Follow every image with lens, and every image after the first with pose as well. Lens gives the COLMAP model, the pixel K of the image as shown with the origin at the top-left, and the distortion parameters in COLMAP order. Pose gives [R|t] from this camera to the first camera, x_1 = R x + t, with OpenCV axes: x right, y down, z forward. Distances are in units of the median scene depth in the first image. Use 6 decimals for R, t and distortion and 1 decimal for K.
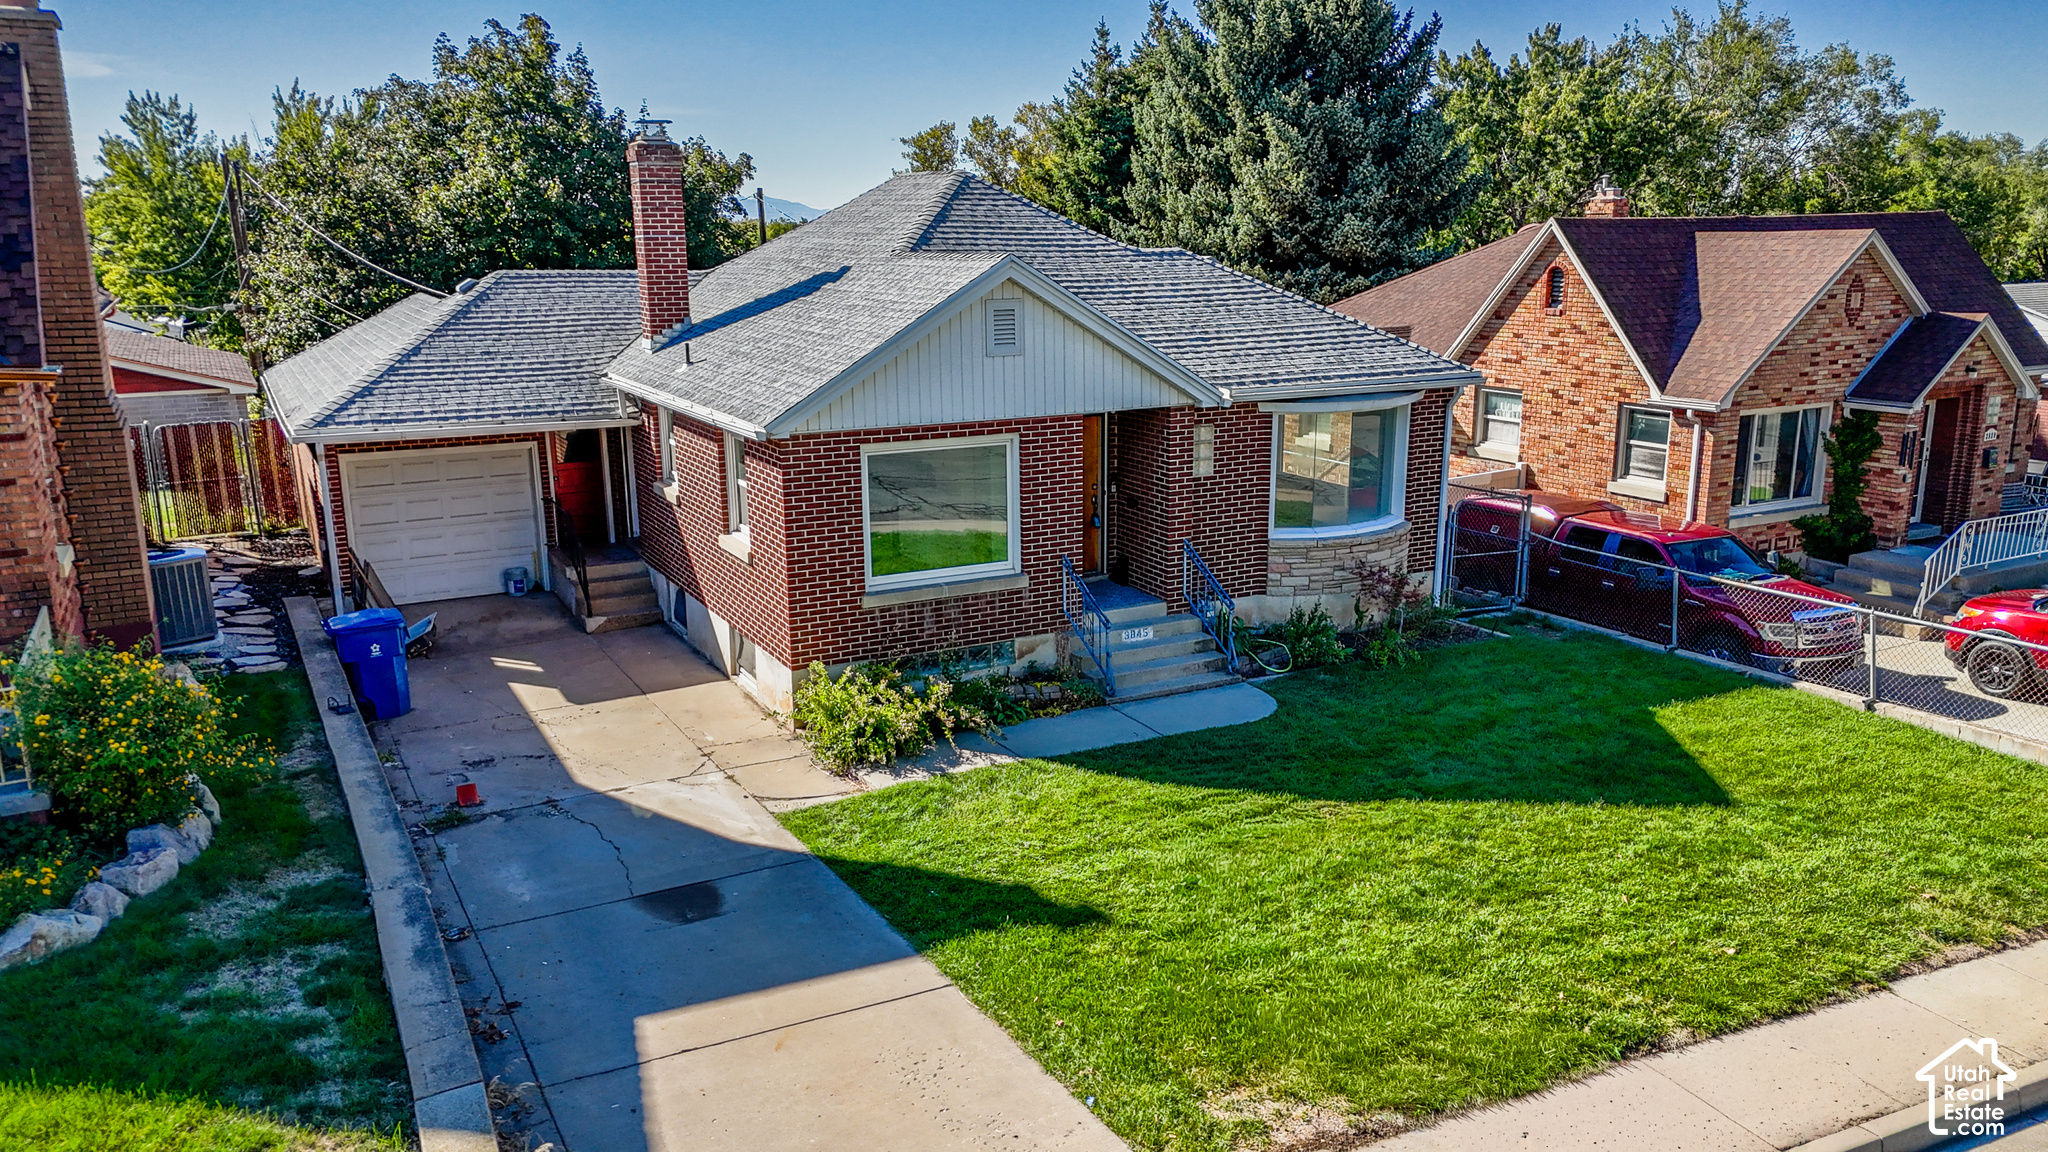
lens RADIAL K [[1523.9, 0, 1031.6], [0, 1523.9, 567.7], [0, 0, 1]] dist [0.072574, -0.058890]
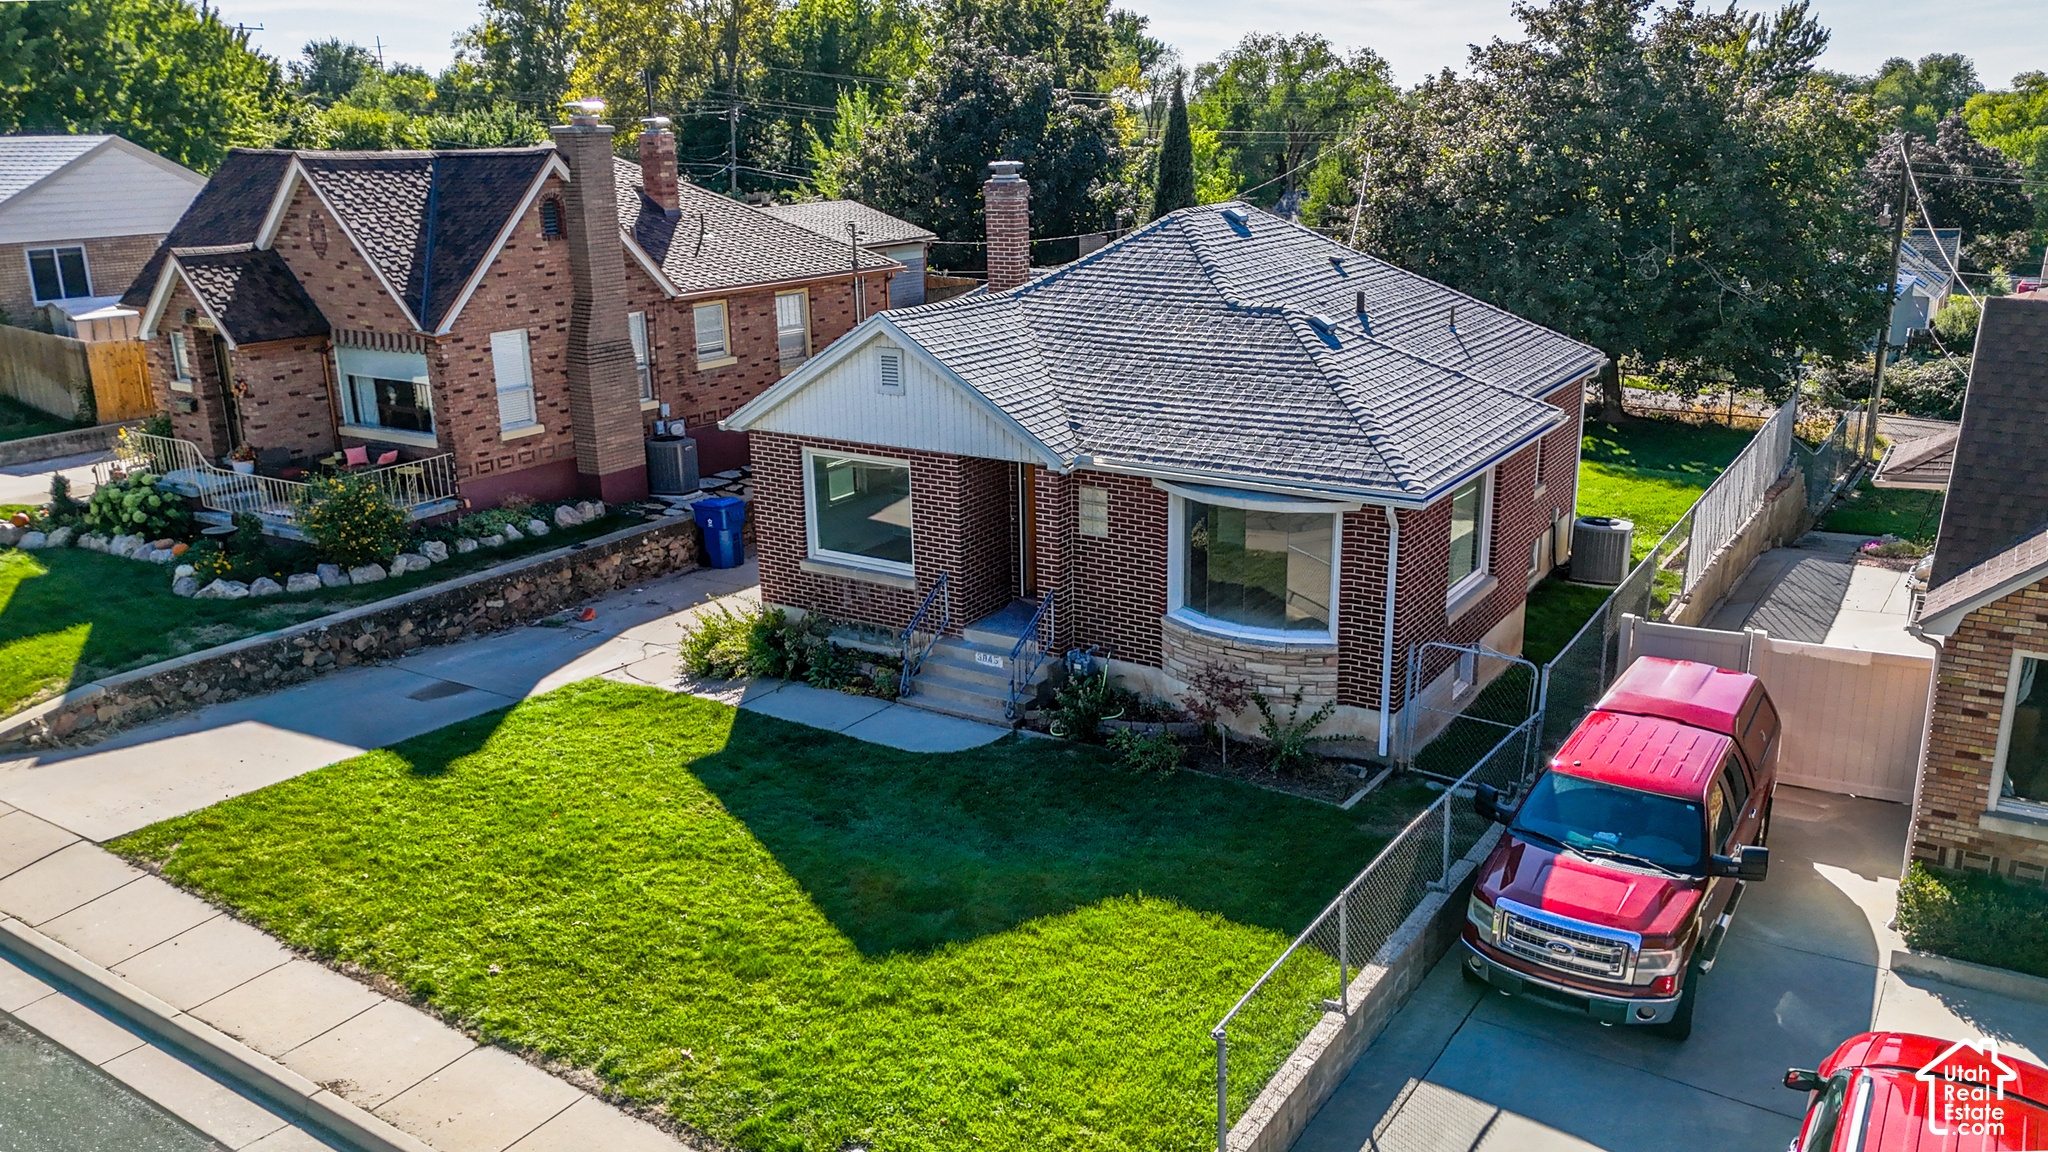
lens RADIAL K [[1574.2, 0, 1024.0], [0, 1574.2, 576.0], [0, 0, 1]] dist [0.089705, -0.060423]
pose [[0.491242, 0.242589, -0.836559, 0.938517], [-0.182079, 0.967814, 0.173731, -0.199947], [0.851780, 0.066976, 0.519602, 0.390053]]
